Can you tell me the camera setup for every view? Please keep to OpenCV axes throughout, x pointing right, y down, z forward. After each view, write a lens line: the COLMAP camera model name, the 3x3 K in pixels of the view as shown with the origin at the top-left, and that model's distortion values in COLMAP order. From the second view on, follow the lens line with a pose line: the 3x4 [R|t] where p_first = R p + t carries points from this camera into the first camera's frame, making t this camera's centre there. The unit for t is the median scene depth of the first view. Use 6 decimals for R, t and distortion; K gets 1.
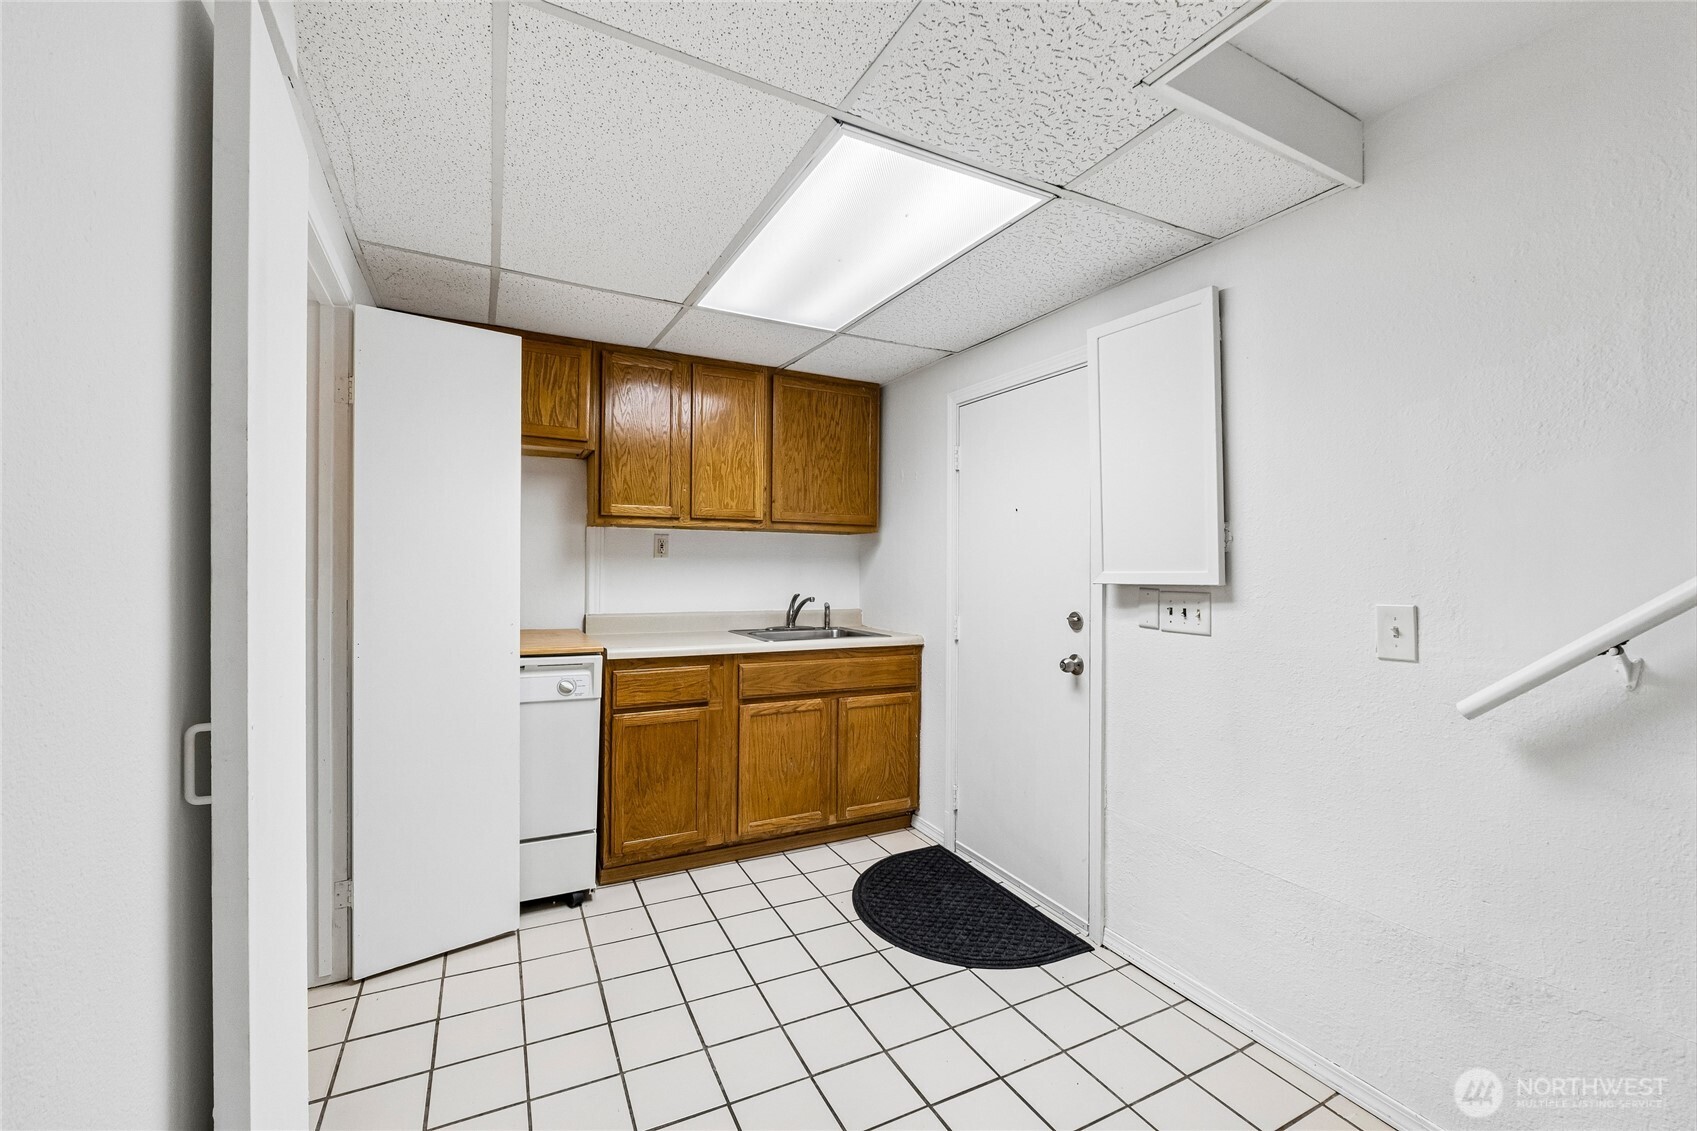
lens RADIAL K [[708.9, 0, 858.3], [0, 708.9, 580.6], [0, 0, 1]] dist [-0.006500, -0.000235]
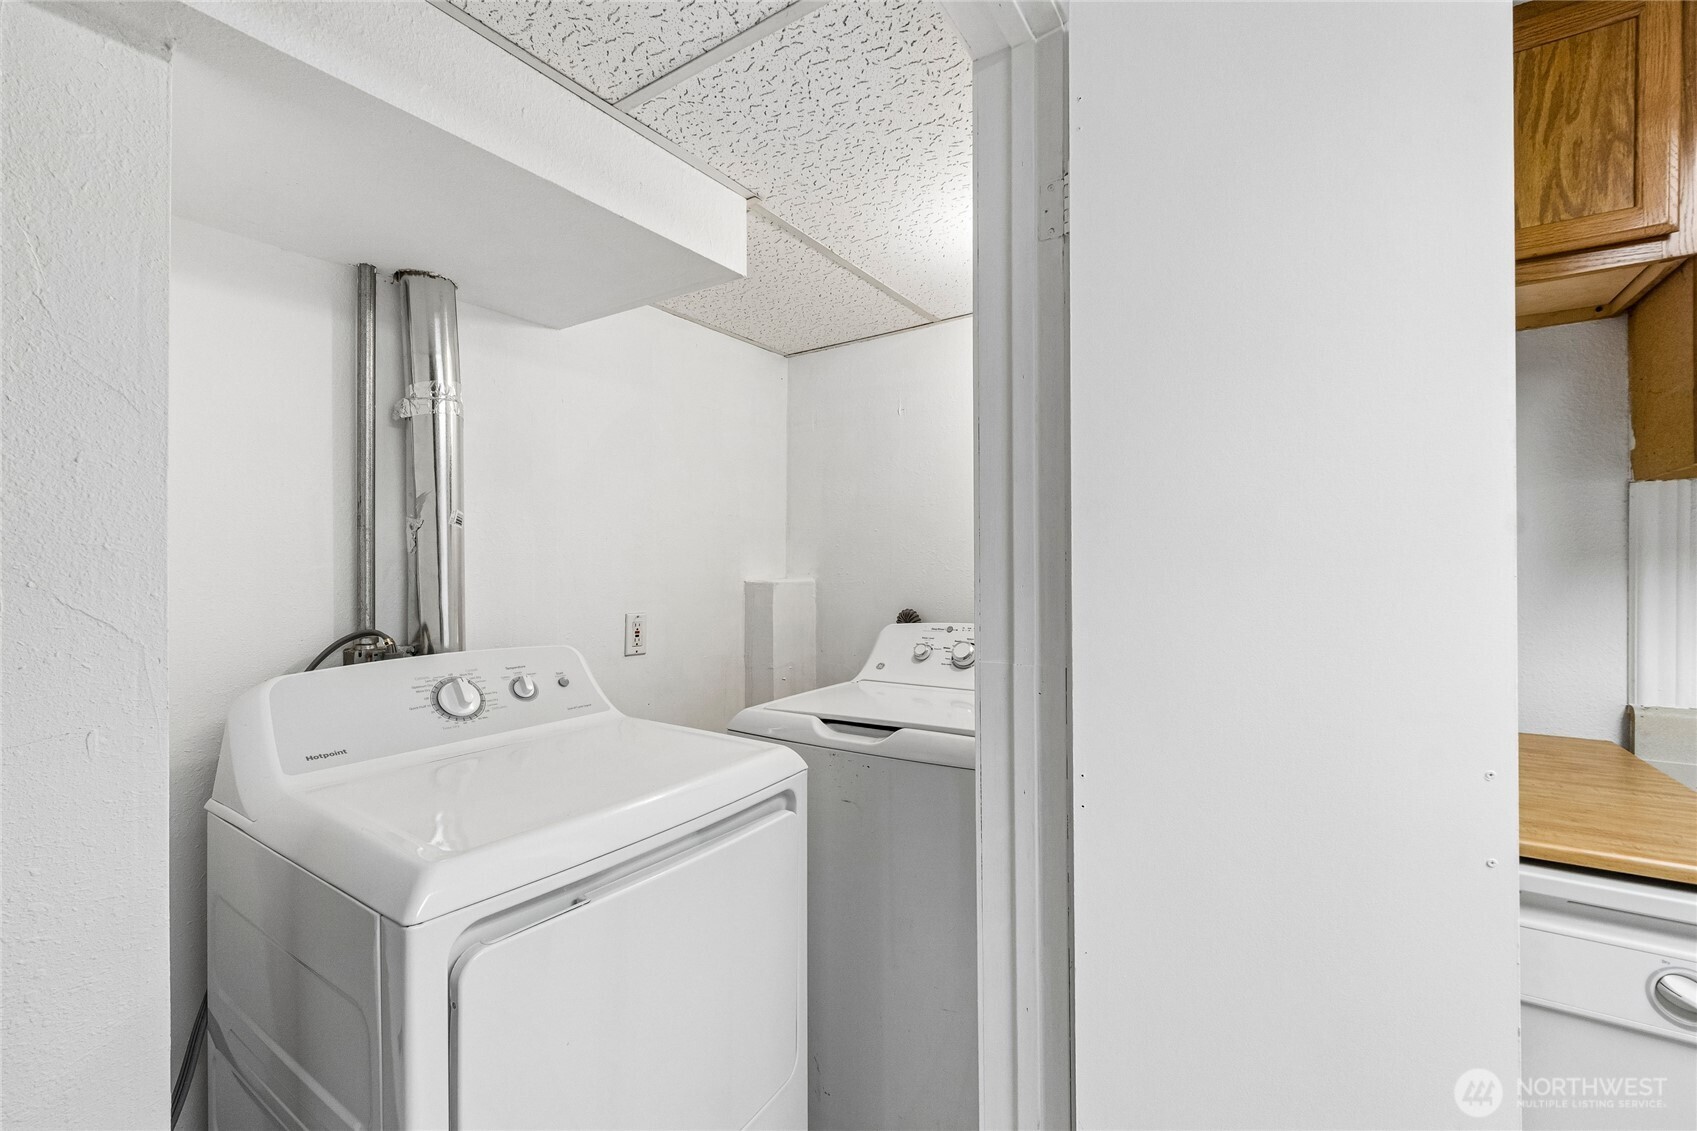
lens RADIAL K [[708.9, 0, 844.4], [0, 708.9, 560.3], [0, 0, 1]] dist [-0.006500, -0.000235]
pose [[0.487166, -0.025972, -0.872923, -0.270416], [-0.007647, 0.999392, -0.034003, -0.017057], [0.873276, 0.023241, 0.486671, 0.448034]]
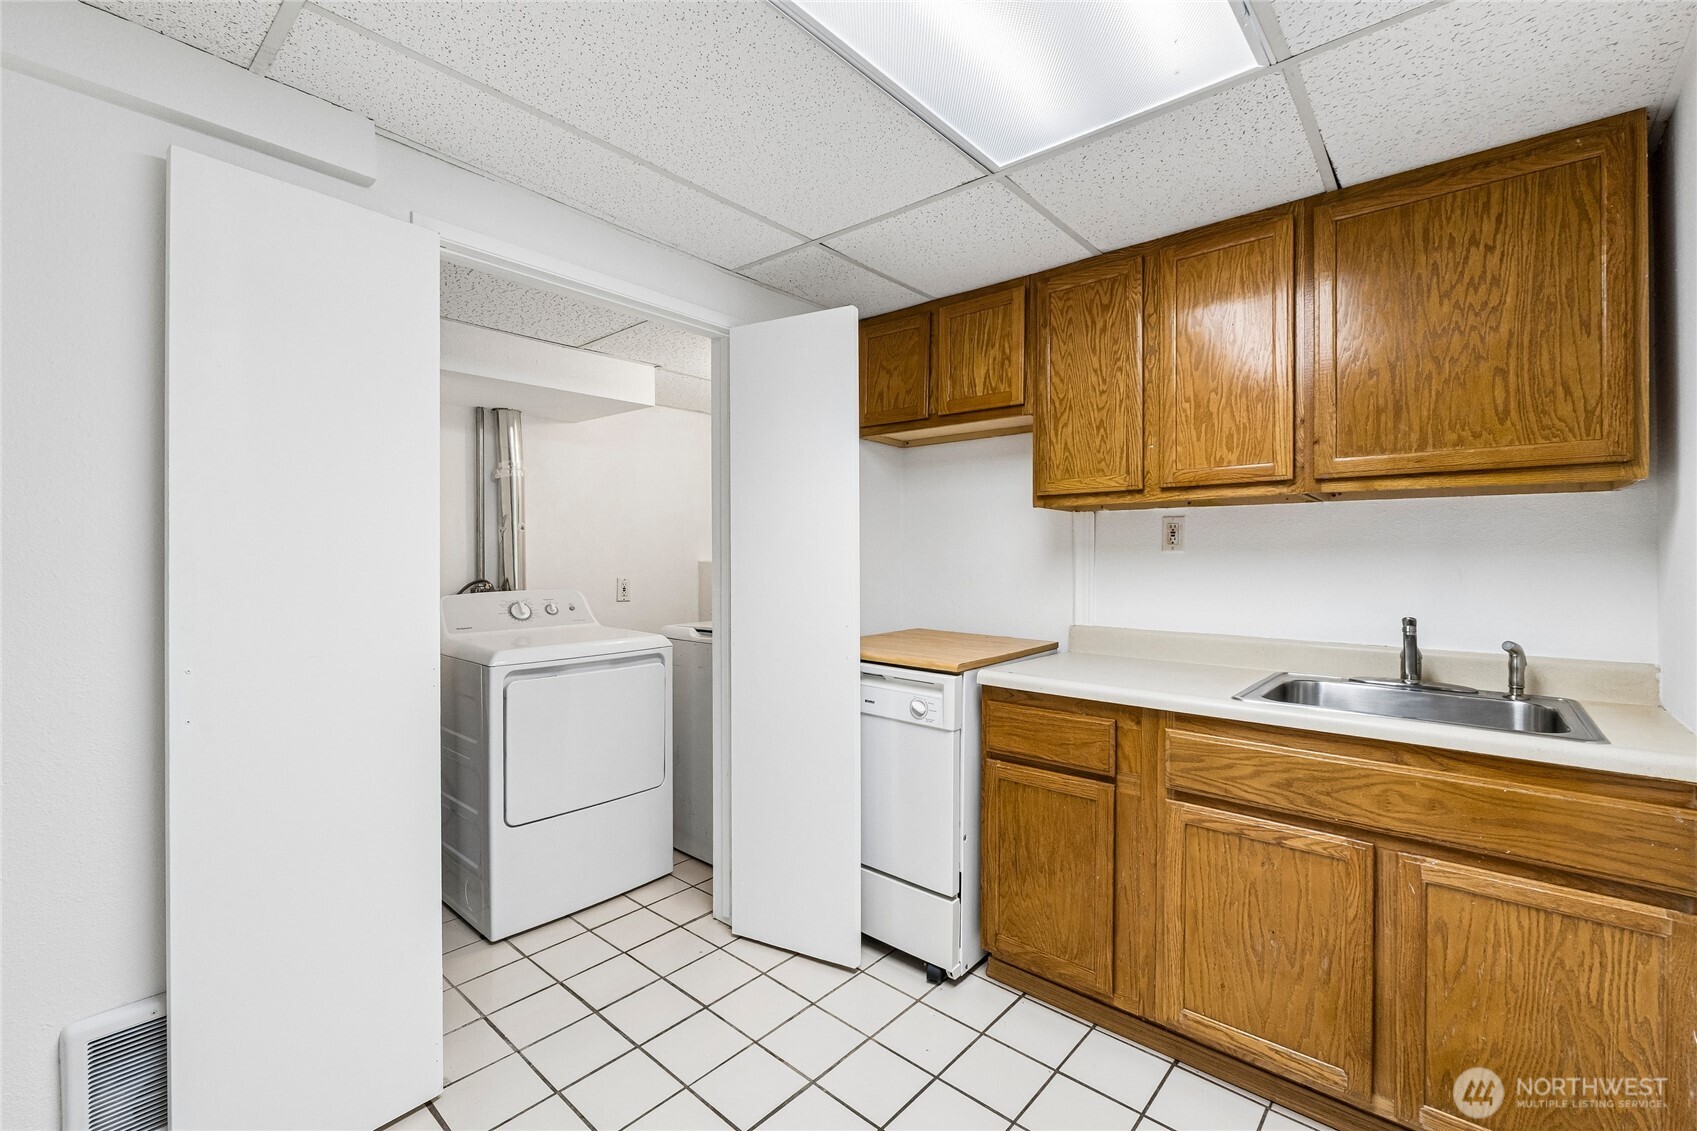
lens RADIAL K [[708.9, 0, 849.0], [0, 708.9, 569.3], [0, 0, 1]] dist [-0.006500, -0.000235]
pose [[0.371474, 0.005556, -0.928427, 0.266316], [-0.020139, 0.999795, -0.002075, -0.007623], [0.928225, 0.019469, 0.371509, 0.509265]]
